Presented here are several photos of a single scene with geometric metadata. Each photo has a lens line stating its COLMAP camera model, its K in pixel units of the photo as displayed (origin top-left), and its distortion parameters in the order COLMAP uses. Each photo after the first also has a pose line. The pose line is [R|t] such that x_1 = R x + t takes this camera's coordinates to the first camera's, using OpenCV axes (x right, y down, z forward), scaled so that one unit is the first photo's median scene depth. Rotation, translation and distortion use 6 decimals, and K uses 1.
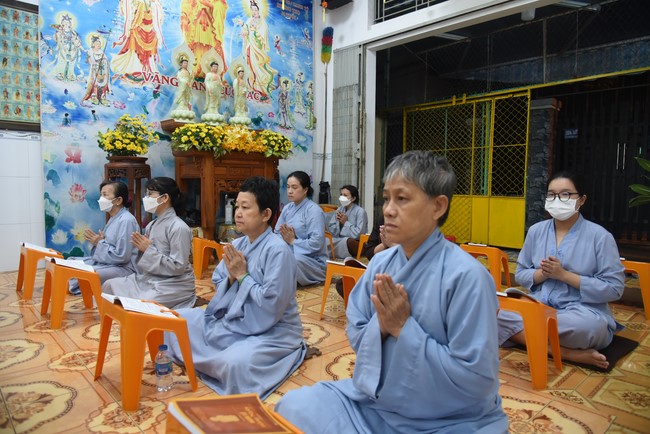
lens RADIAL K [[440.6, 0, 325.0], [0, 440.6, 217.0], [0, 0, 1]] dist [-0.036339, -0.000629]
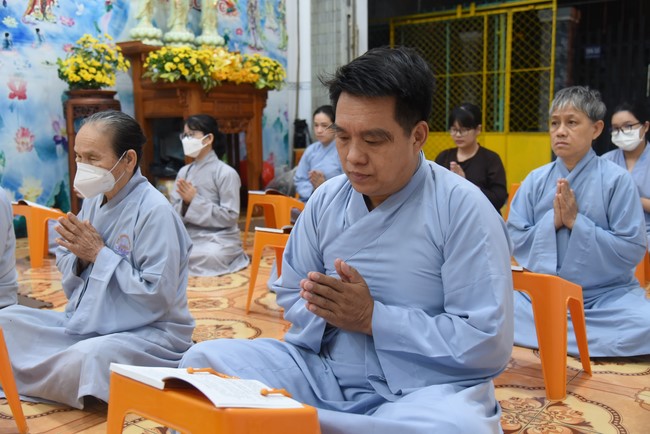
lens RADIAL K [[674.4, 0, 325.0], [0, 674.4, 217.0], [0, 0, 1]] dist [-0.016370, 0.007868]
pose [[0.983397, -0.046627, 0.175374, -0.251247], [0.036133, 0.997387, 0.062566, 0.023798], [-0.177833, -0.055190, 0.982512, -0.235856]]
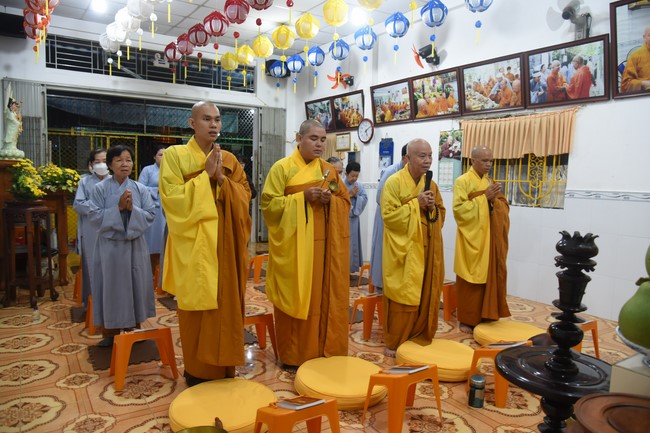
lens RADIAL K [[440.6, 0, 325.0], [0, 440.6, 216.5], [0, 0, 1]] dist [-0.036339, -0.000629]
pose [[0.156007, -0.102122, 0.982463, -1.271917], [0.061024, 0.993738, 0.093604, -0.142381], [-0.985869, 0.045351, 0.161262, 0.128949]]
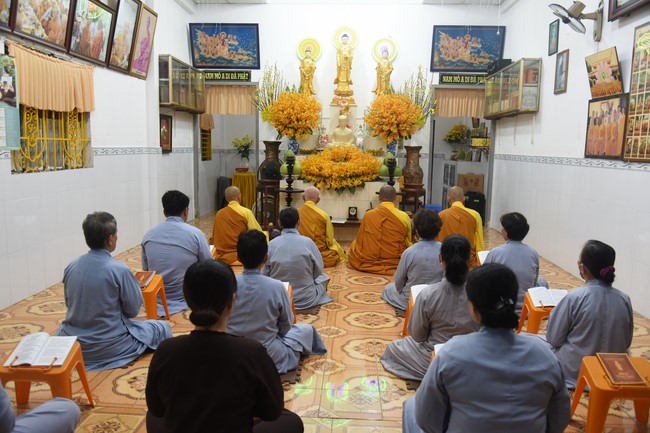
lens RADIAL K [[552.0, 0, 325.0], [0, 552.0, 216.5], [0, 0, 1]] dist [-0.085751, 0.084843]
pose [[-0.715330, 0.053115, -0.696765, 0.370598], [-0.093201, 0.980947, 0.170462, -0.186033], [0.692544, 0.186876, -0.696750, 1.054431]]
